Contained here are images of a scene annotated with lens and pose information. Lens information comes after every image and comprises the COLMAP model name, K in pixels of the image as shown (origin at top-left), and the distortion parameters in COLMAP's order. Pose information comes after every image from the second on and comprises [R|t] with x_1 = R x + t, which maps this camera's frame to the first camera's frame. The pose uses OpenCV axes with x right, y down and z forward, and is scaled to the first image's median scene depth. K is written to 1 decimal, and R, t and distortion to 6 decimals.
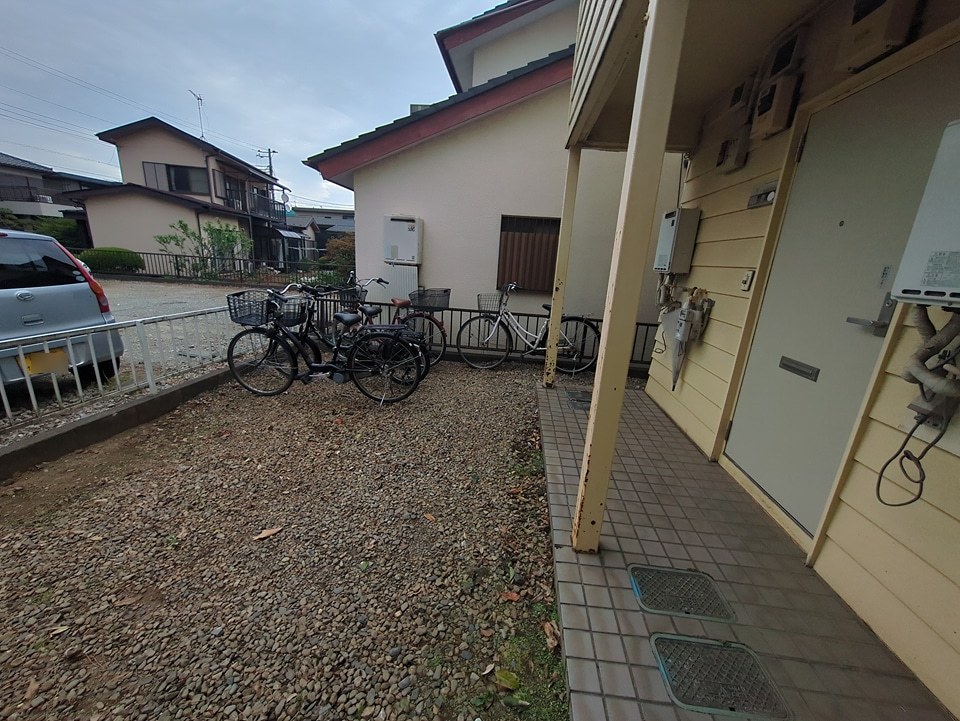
lens RADIAL K [[380.8, 0, 484.6], [0, 380.8, 360.1], [0, 0, 1]] dist [0.000639, 0.000023]
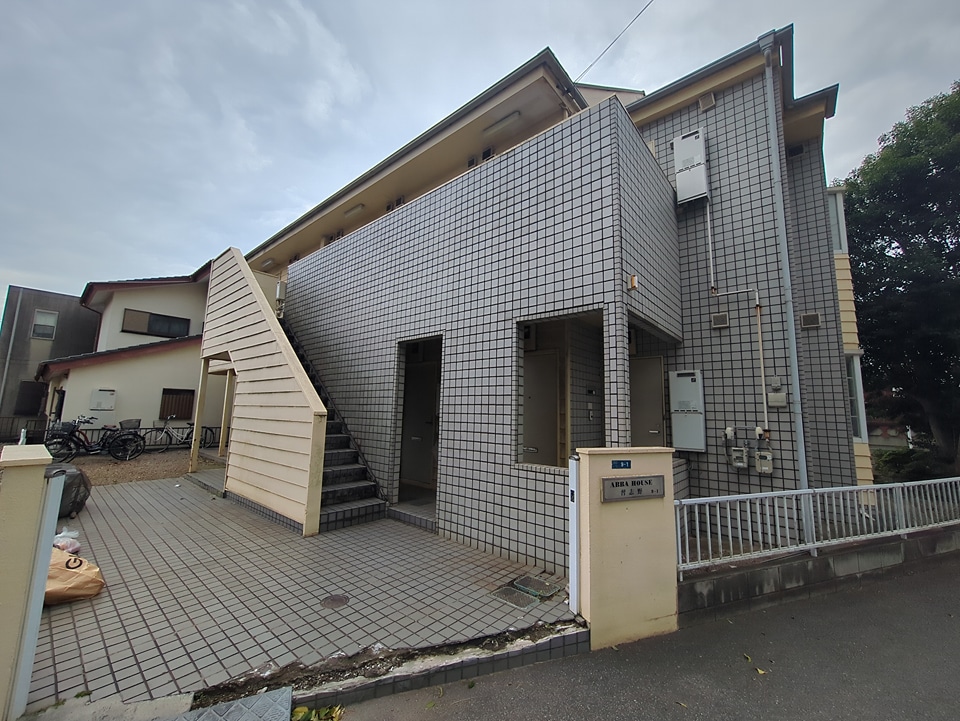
lens RADIAL K [[380.8, 0, 482.1], [0, 380.8, 359.1], [0, 0, 1]] dist [0.000639, 0.000023]
pose [[0.574589, 0.058787, 0.816328, -0.780960], [0.230048, 0.945605, -0.230021, 0.466590], [-0.785446, 0.319963, 0.529810, -1.933231]]
